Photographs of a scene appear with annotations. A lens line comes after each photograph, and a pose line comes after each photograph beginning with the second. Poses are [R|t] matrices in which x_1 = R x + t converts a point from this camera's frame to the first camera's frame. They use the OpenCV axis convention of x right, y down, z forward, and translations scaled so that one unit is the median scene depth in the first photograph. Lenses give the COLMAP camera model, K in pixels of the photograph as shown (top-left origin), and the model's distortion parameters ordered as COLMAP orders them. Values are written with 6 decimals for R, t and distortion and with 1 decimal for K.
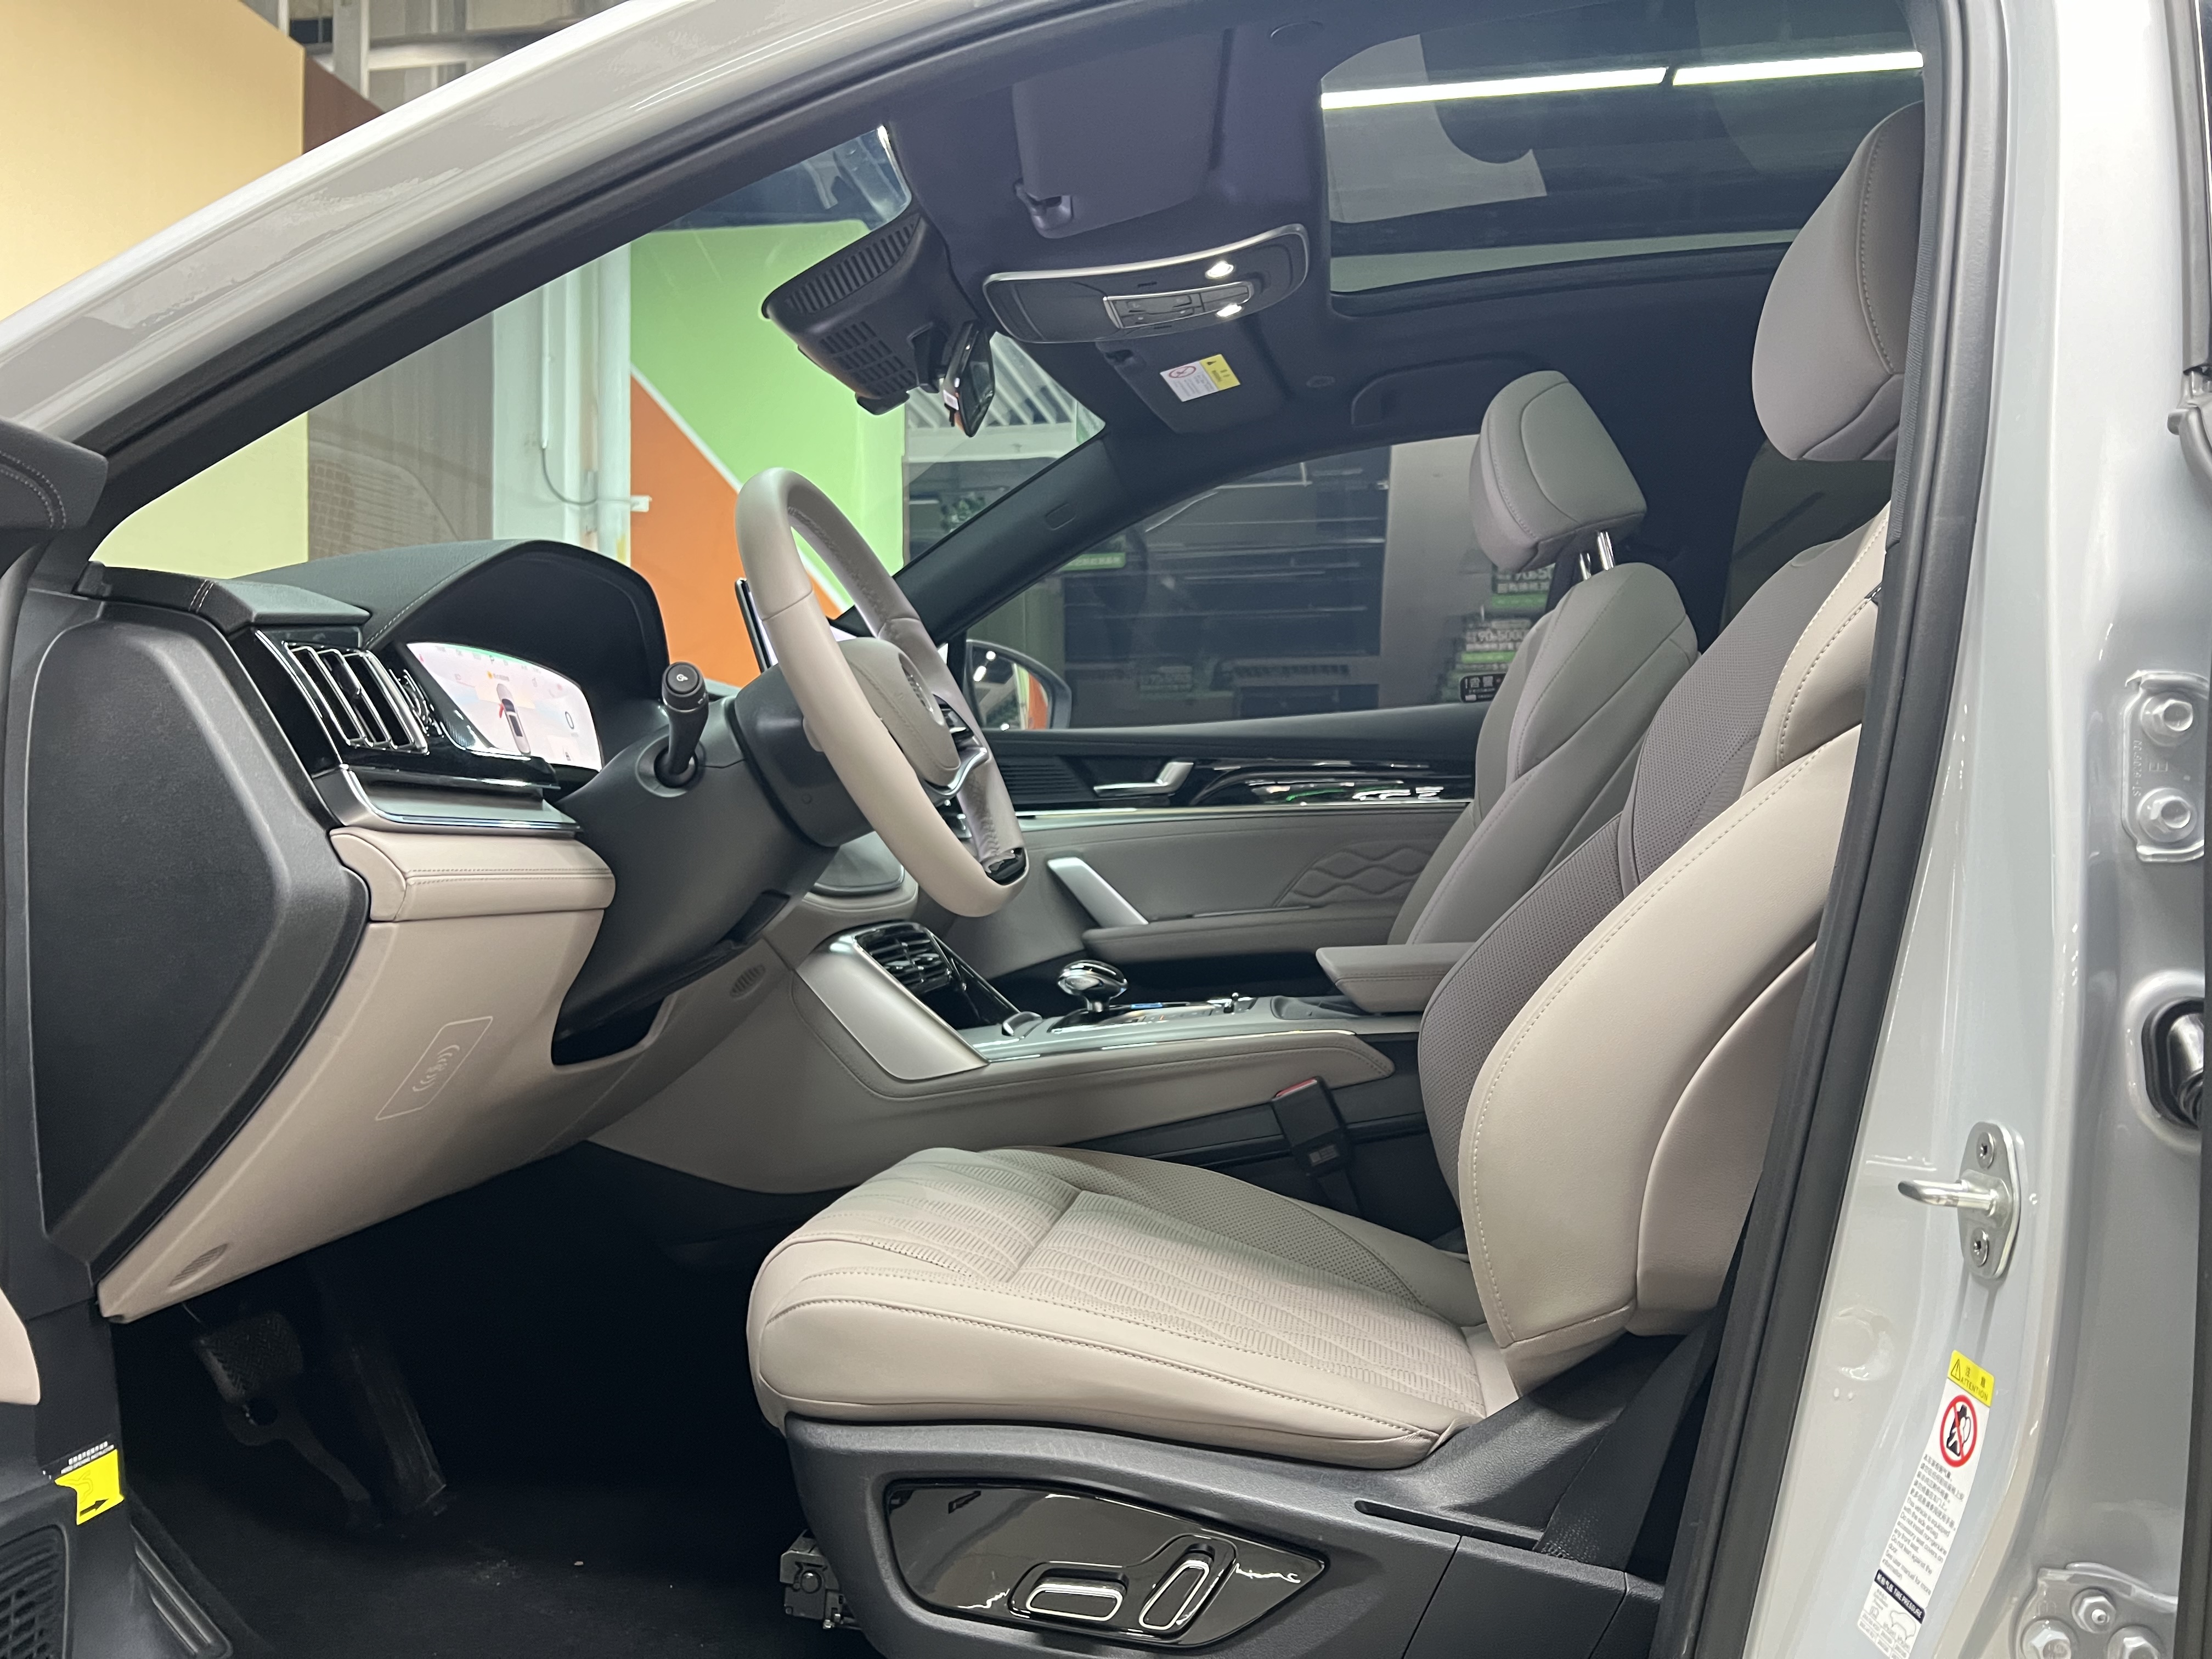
lens RADIAL K [[1651.4, 0, 1106.0], [0, 1651.4, 829.5], [0, 0, 1]] dist [0.029121, -0.024784]
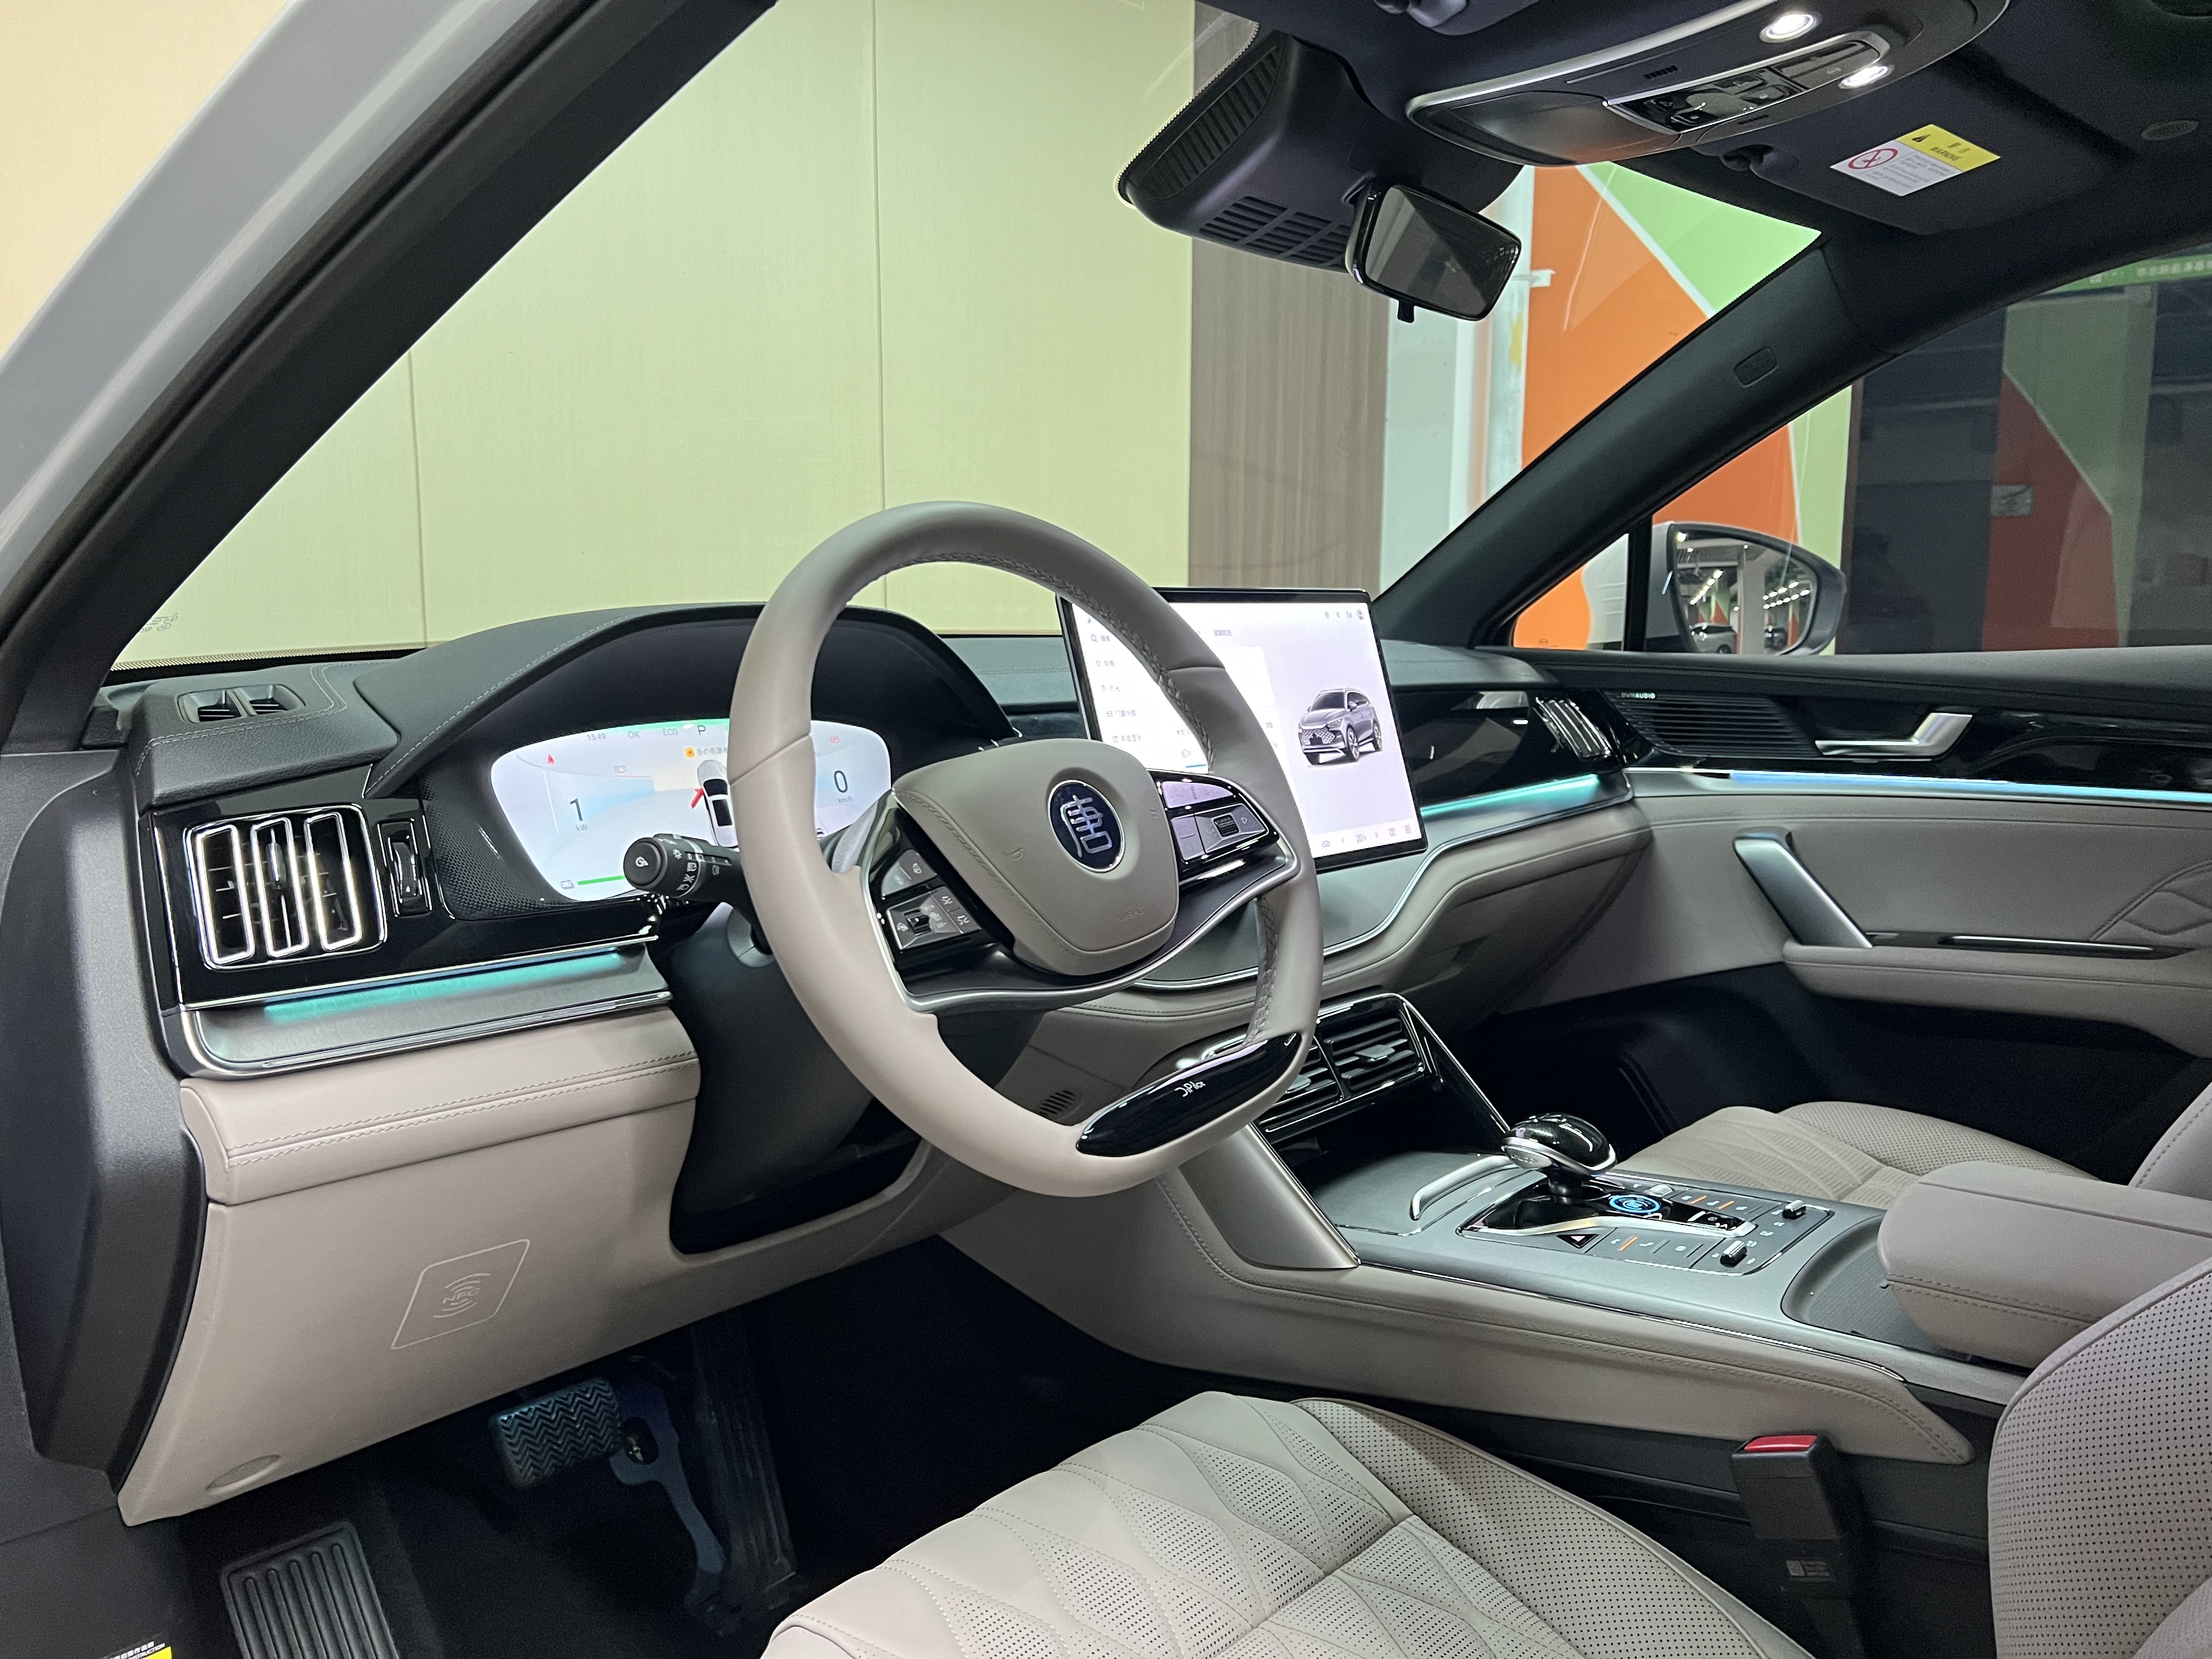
lens RADIAL K [[1651.4, 0, 1106.0], [0, 1651.4, 829.5], [0, 0, 1]] dist [0.029121, -0.024784]
pose [[0.830194, 0.084520, -0.551031, 0.212345], [-0.001274, 0.988725, 0.149736, -0.148226], [0.557474, -0.123608, 0.820941, 0.362006]]
